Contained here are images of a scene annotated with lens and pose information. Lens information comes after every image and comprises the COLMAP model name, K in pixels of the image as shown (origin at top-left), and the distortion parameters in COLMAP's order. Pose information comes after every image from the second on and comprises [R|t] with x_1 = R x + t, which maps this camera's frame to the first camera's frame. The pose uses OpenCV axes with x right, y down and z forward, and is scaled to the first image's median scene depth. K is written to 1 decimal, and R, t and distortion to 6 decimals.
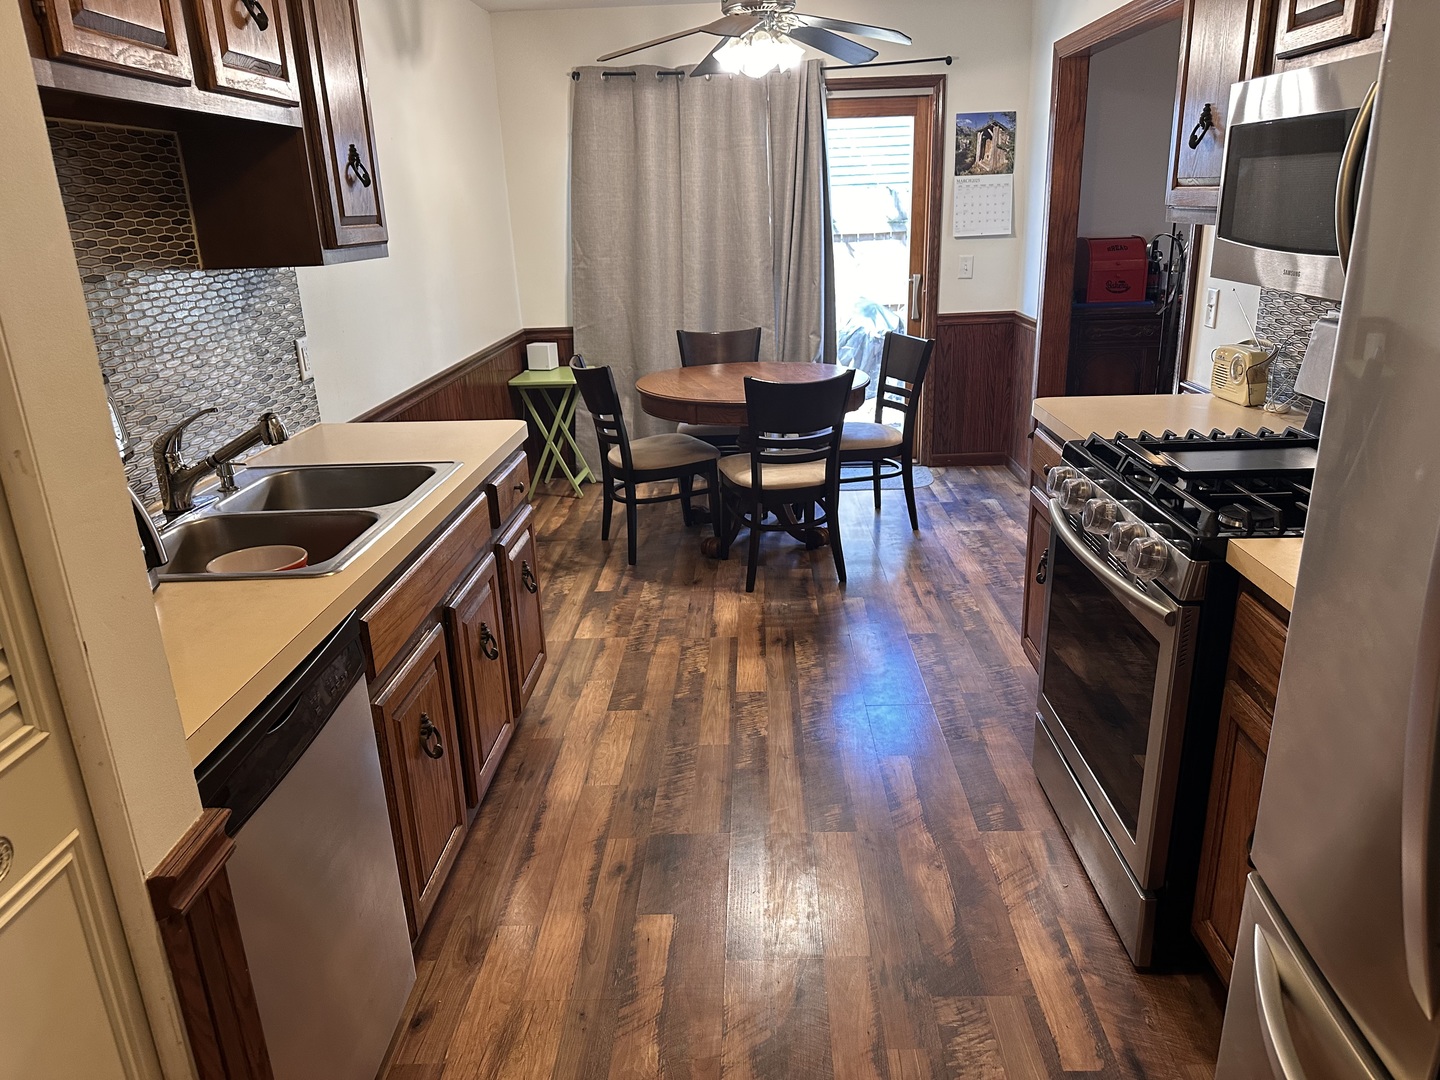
lens RADIAL K [[1008.0, 0, 720.0], [0, 1008.0, 540.0], [0, 0, 1]] dist [0.000918, 0.001039]
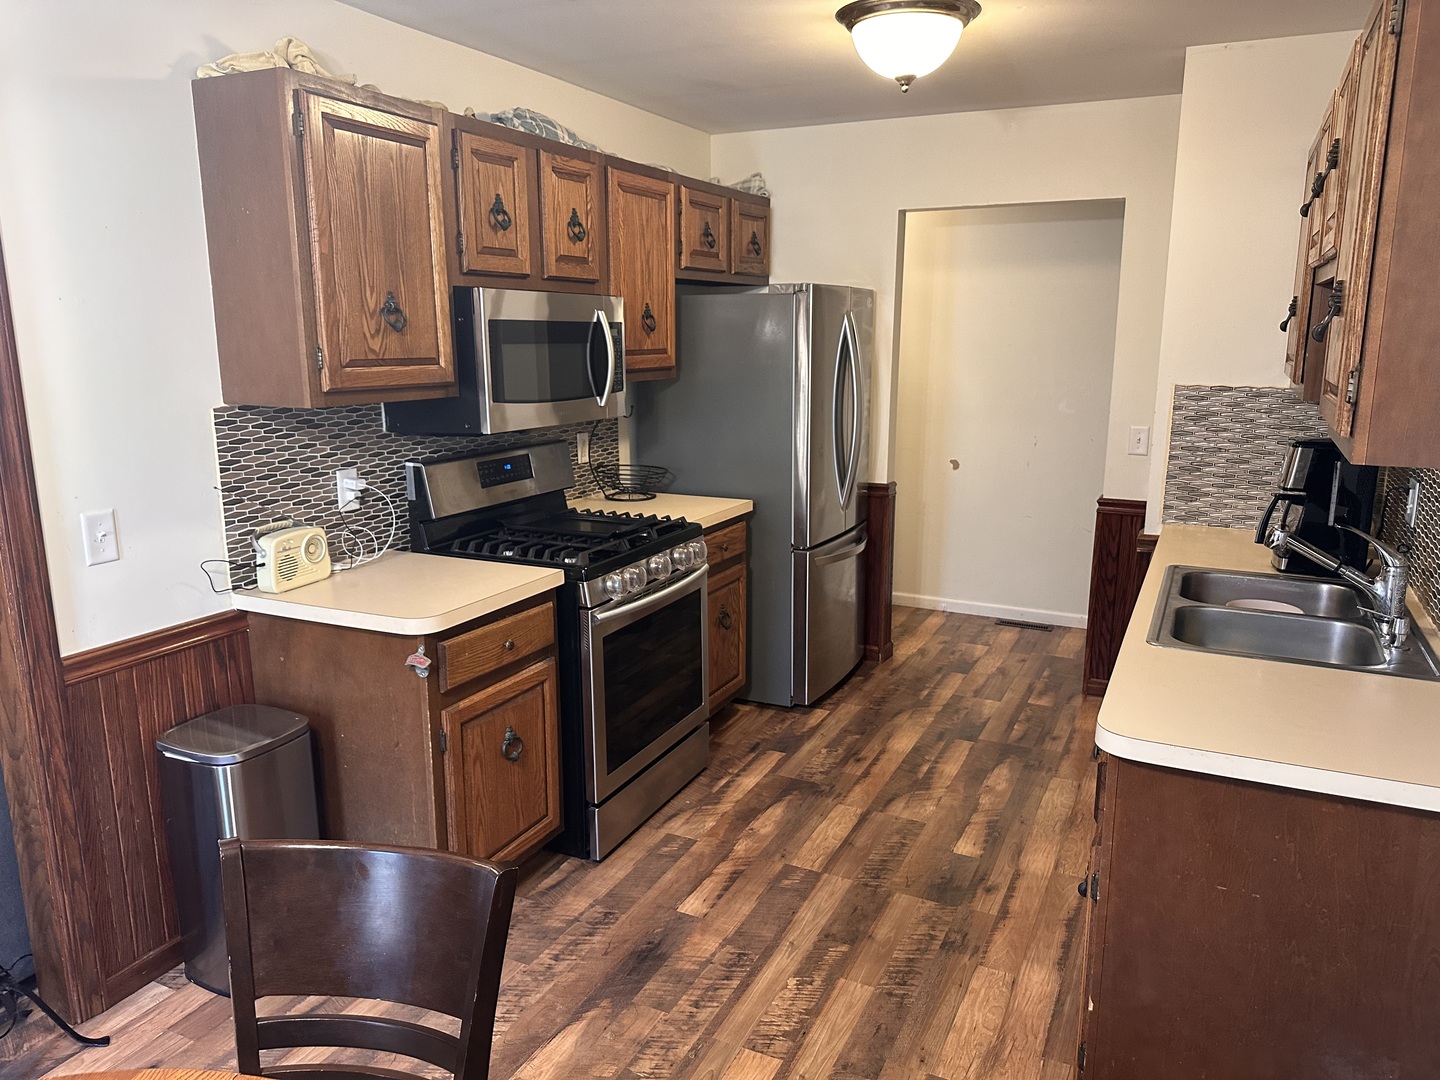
lens RADIAL K [[1008.0, 0, 720.0], [0, 1008.0, 540.0], [0, 0, 1]] dist [0.000918, 0.001039]
pose [[-0.911504, -0.048400, 0.408434, -0.276942], [0.162107, 0.870387, 0.464918, -0.645140], [-0.377998, 0.489984, -0.785514, 1.851030]]
